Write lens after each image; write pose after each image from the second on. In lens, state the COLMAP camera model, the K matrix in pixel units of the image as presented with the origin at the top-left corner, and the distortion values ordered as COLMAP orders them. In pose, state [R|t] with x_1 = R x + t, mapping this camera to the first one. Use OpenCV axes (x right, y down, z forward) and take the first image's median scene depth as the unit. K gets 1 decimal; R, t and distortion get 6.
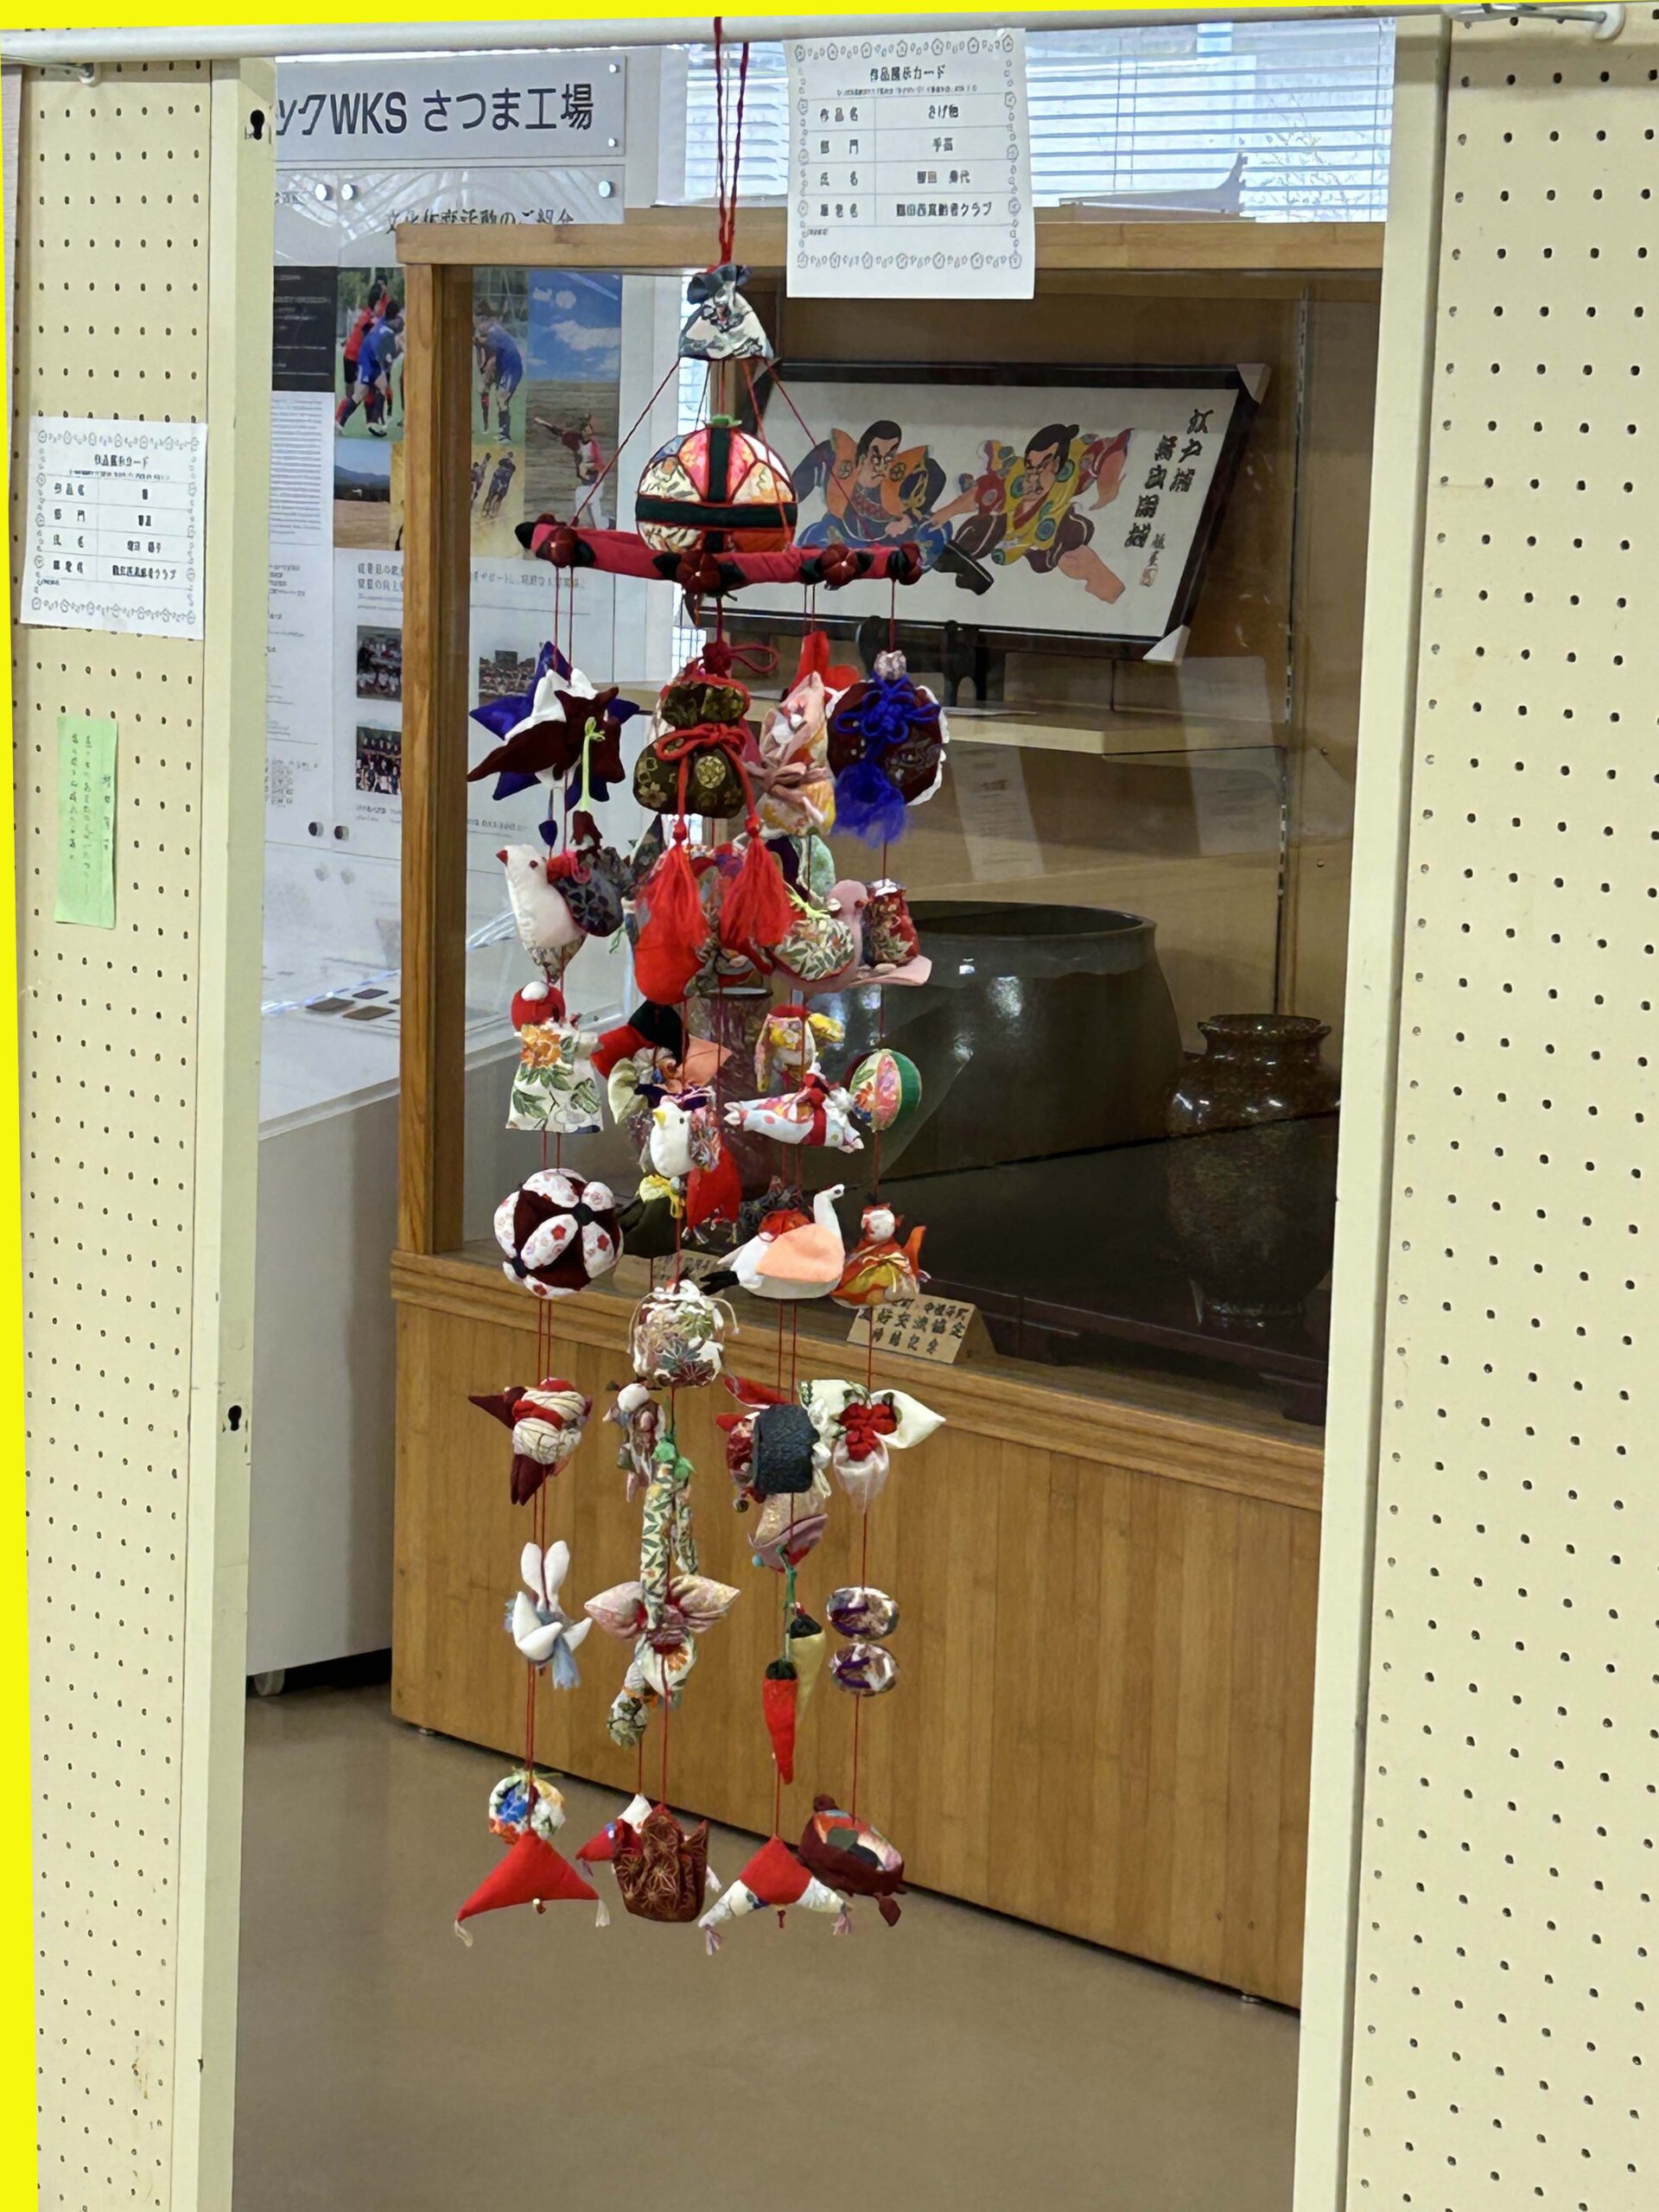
lens RADIAL K [[5166.7, 0, 858.8], [0, 5166.7, 1178.5], [0, 0, 1]] dist [0.179401, 0.000000]
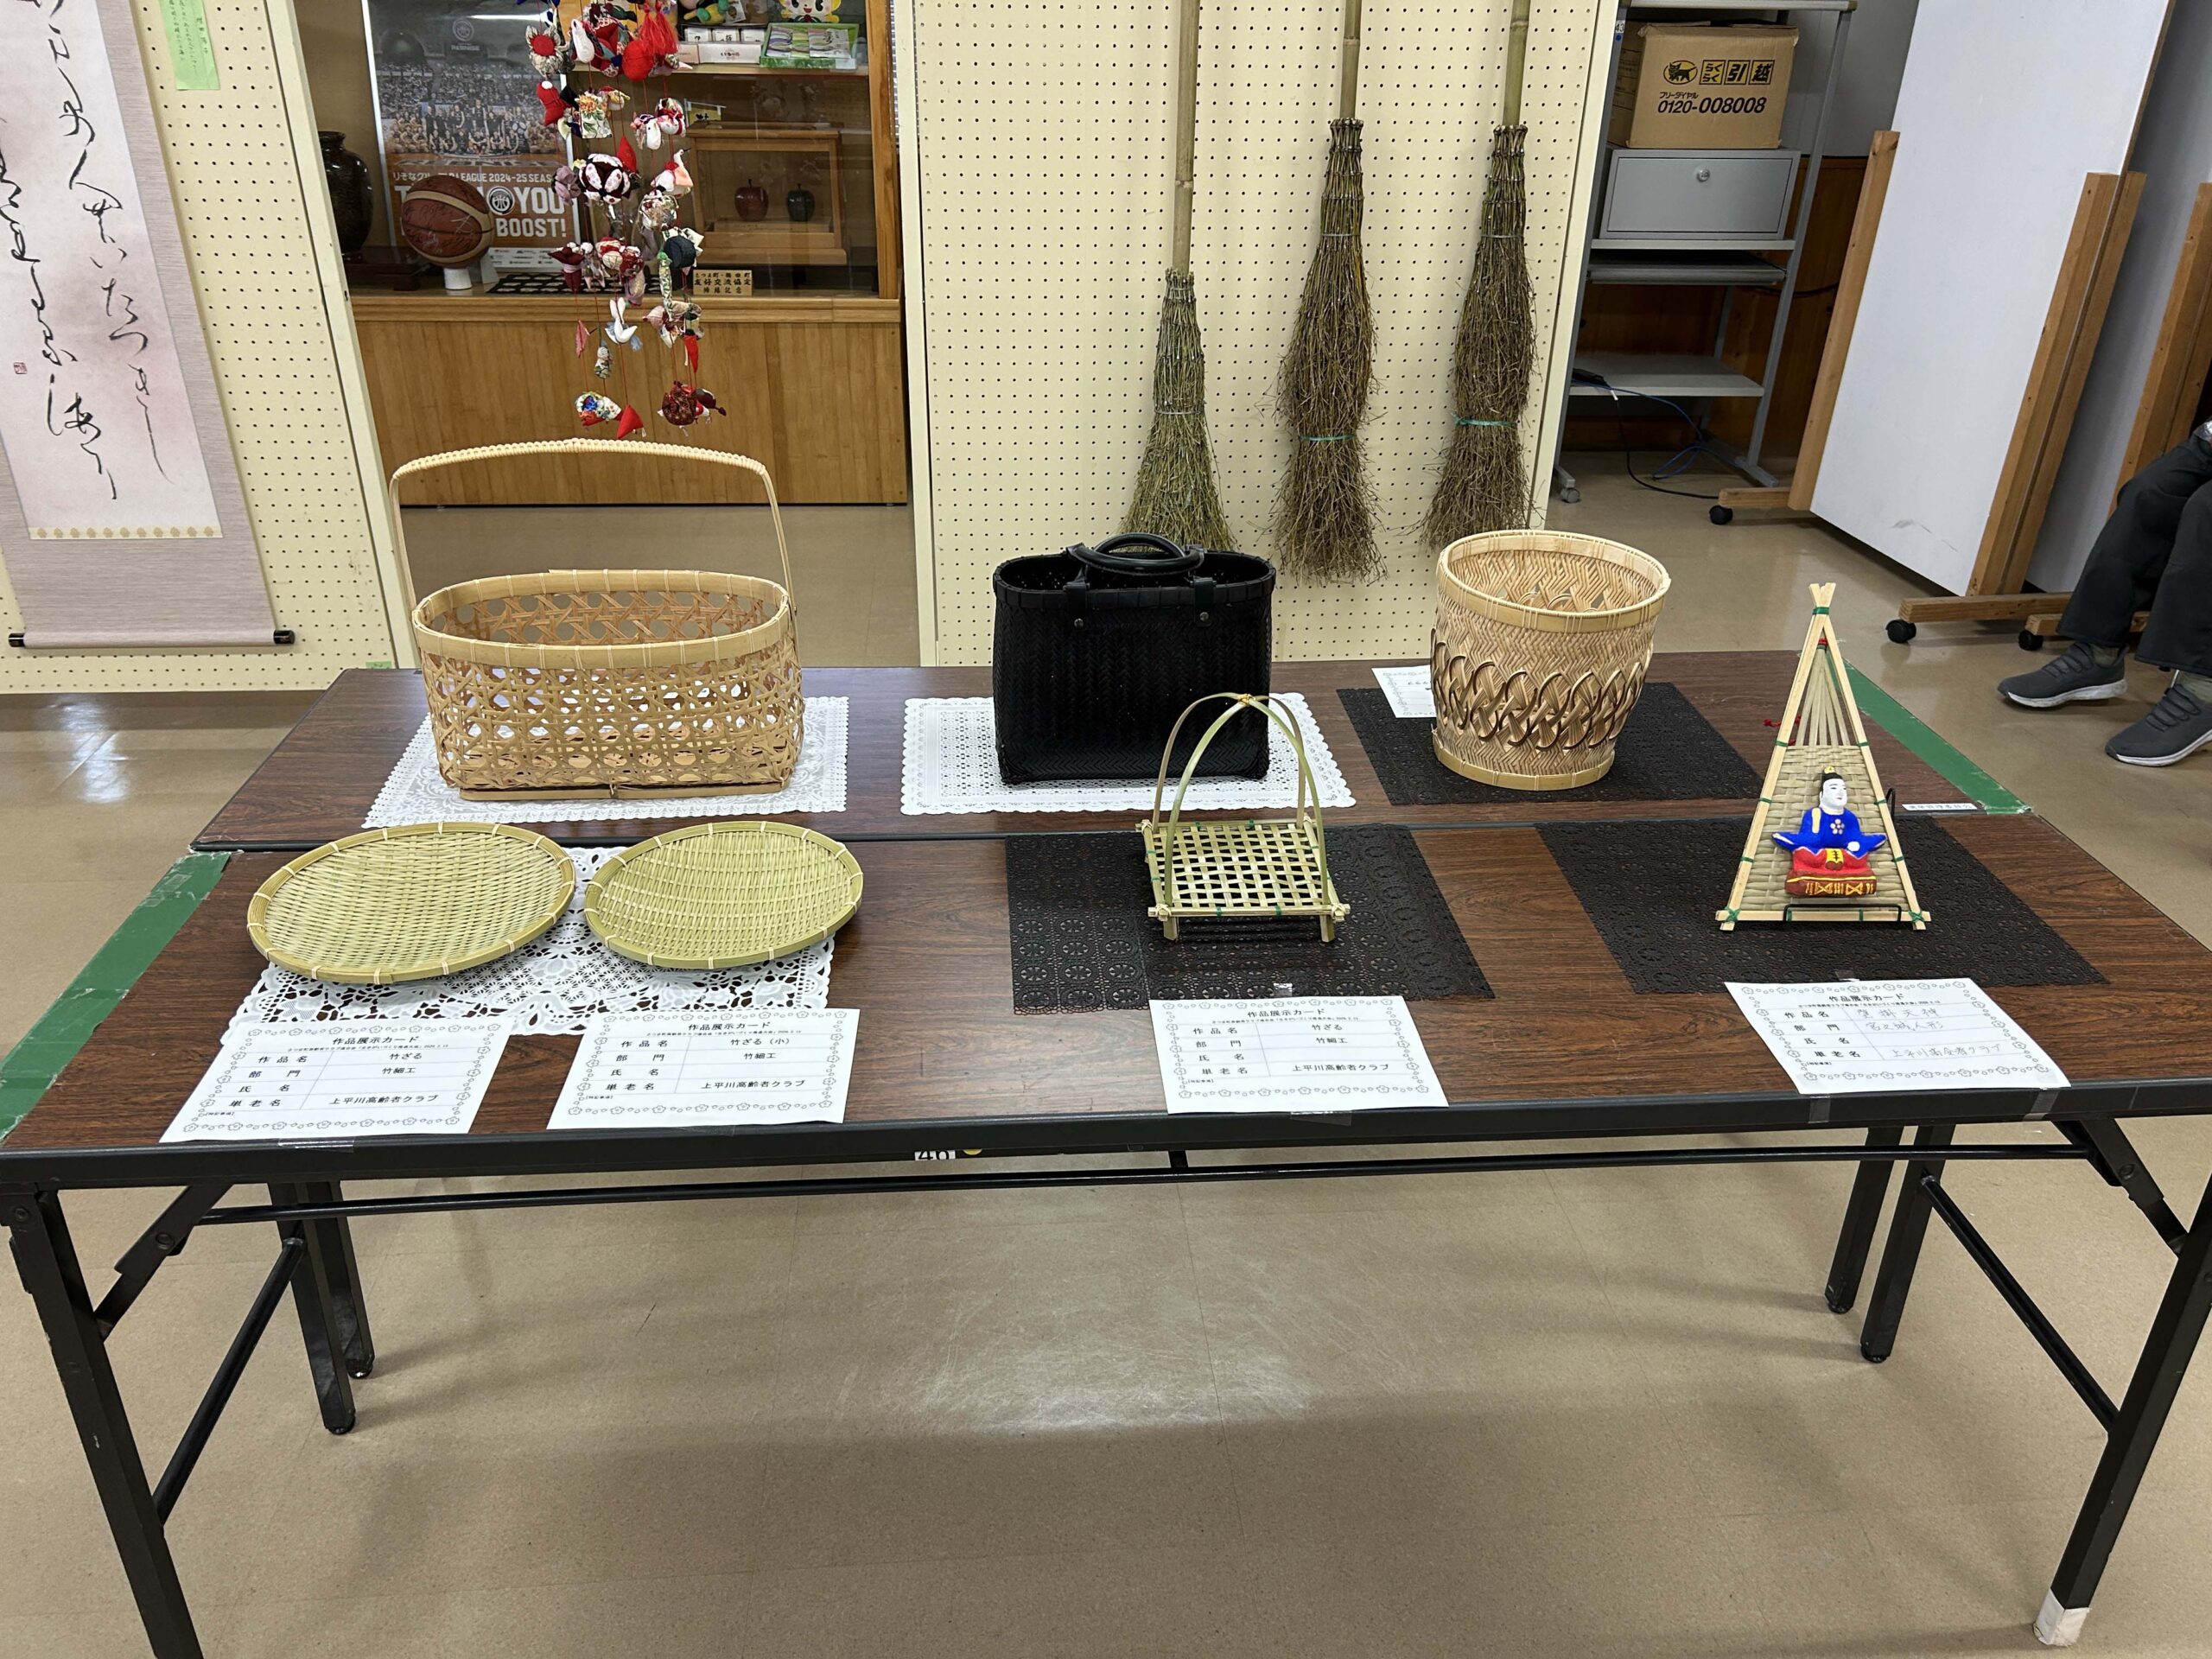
lens RADIAL K [[1704.7, 0, 1104.5], [0, 1704.7, 824.9], [0, 0, 1]] dist [0.045129, -0.058296]
pose [[0.636824, -0.368813, 0.677076, -0.535167], [0.121488, 0.915198, 0.384256, 0.005772], [-0.761378, -0.162447, 0.627627, 0.155777]]
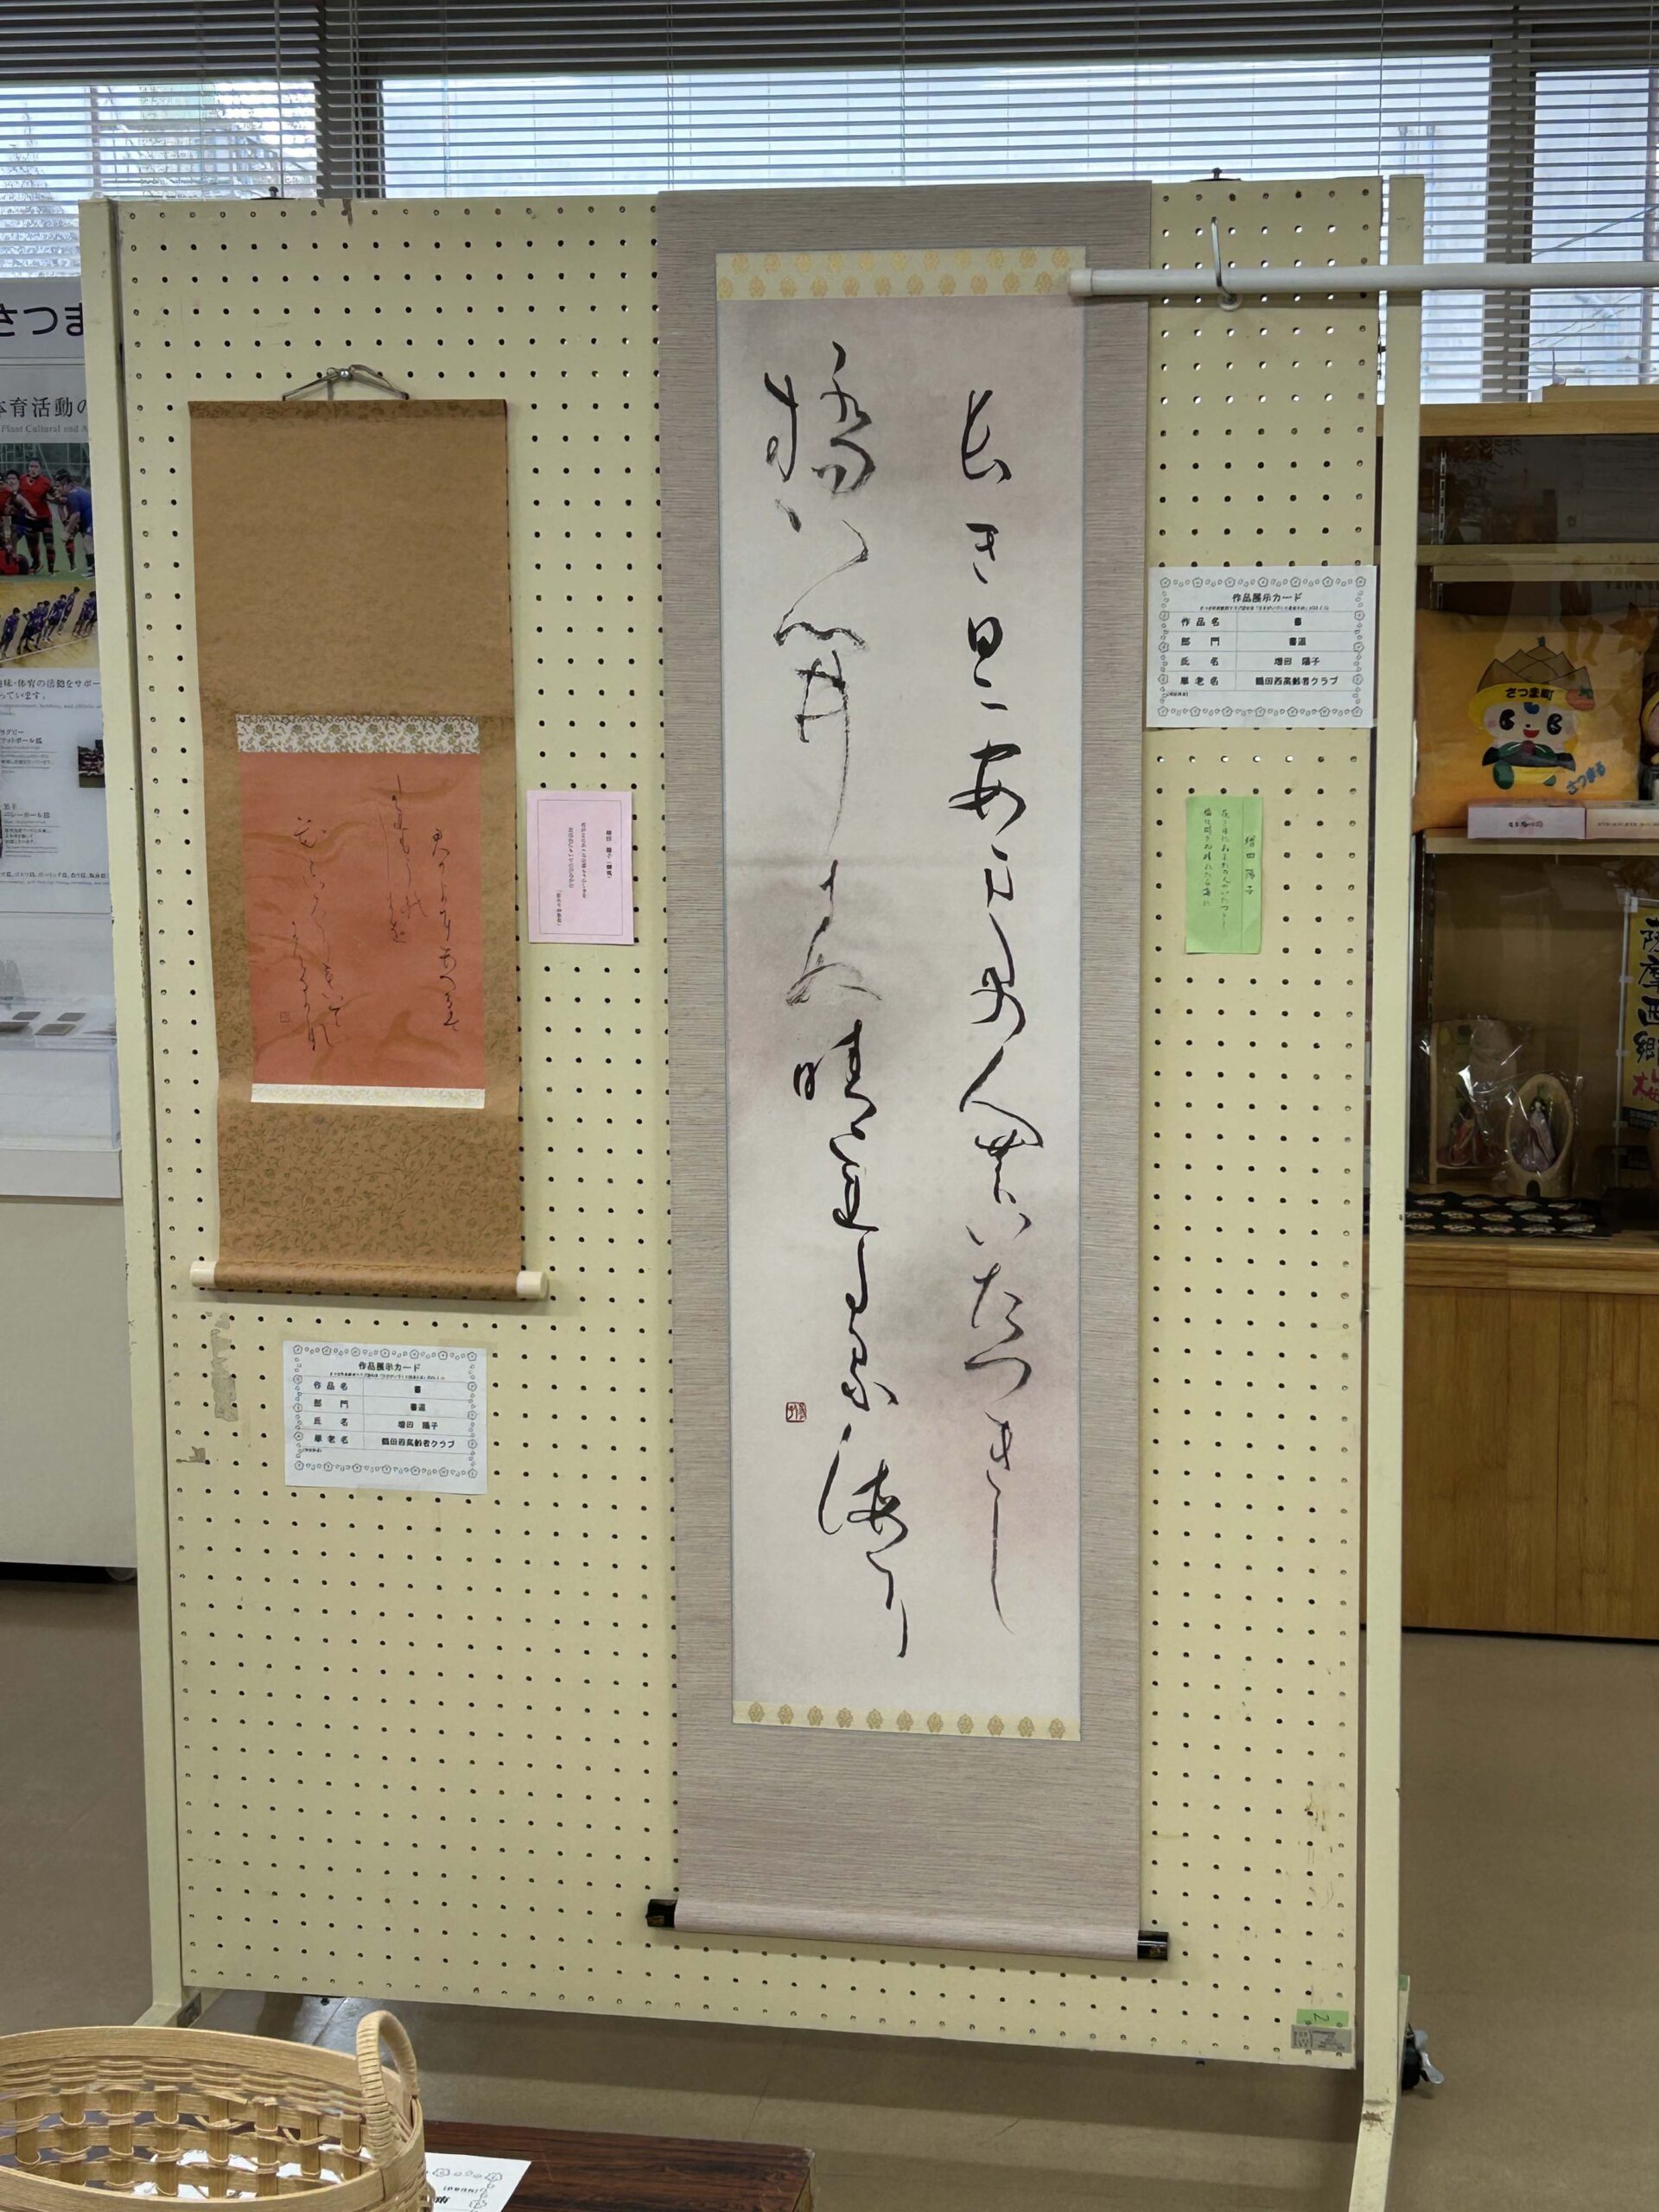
lens RADIAL K [[3256.3, 0, 912.5], [0, 3256.3, 988.3], [0, 0, 1]] dist [0.171756, 0.000000]
pose [[0.794608, -0.113975, 0.596329, -0.703351], [0.117072, 0.992551, 0.033705, -0.077268], [-0.595729, 0.043031, 0.802032, 0.391332]]
